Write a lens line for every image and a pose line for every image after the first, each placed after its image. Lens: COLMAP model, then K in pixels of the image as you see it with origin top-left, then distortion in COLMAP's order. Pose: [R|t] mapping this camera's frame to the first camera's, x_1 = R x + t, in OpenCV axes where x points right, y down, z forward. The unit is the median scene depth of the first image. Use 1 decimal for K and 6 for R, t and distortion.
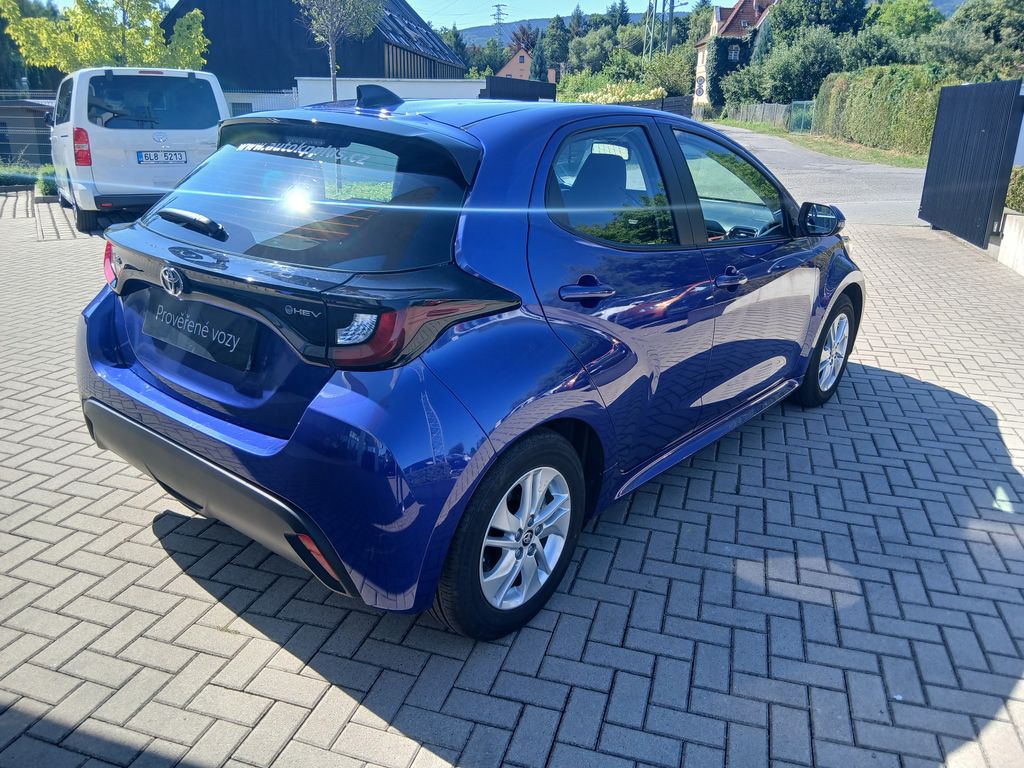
lens RADIAL K [[764.7, 0, 512.0], [0, 764.7, 384.0], [0, 0, 1]] dist [0.103301, -0.158889]
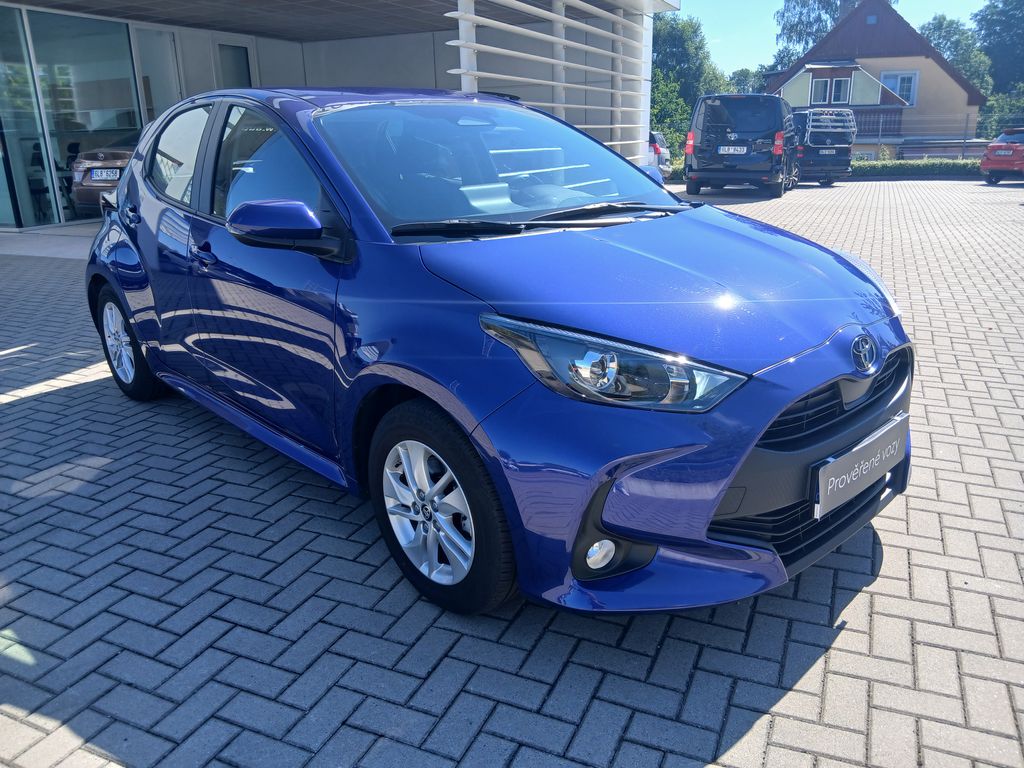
lens RADIAL K [[764.7, 0, 512.0], [0, 764.7, 384.0], [0, 0, 1]] dist [0.103301, -0.158889]
pose [[-0.132308, 0.301189, -0.944341, 1.136870], [-0.294019, 0.897913, 0.327575, -0.402348], [0.946598, 0.320995, -0.030246, 1.354905]]
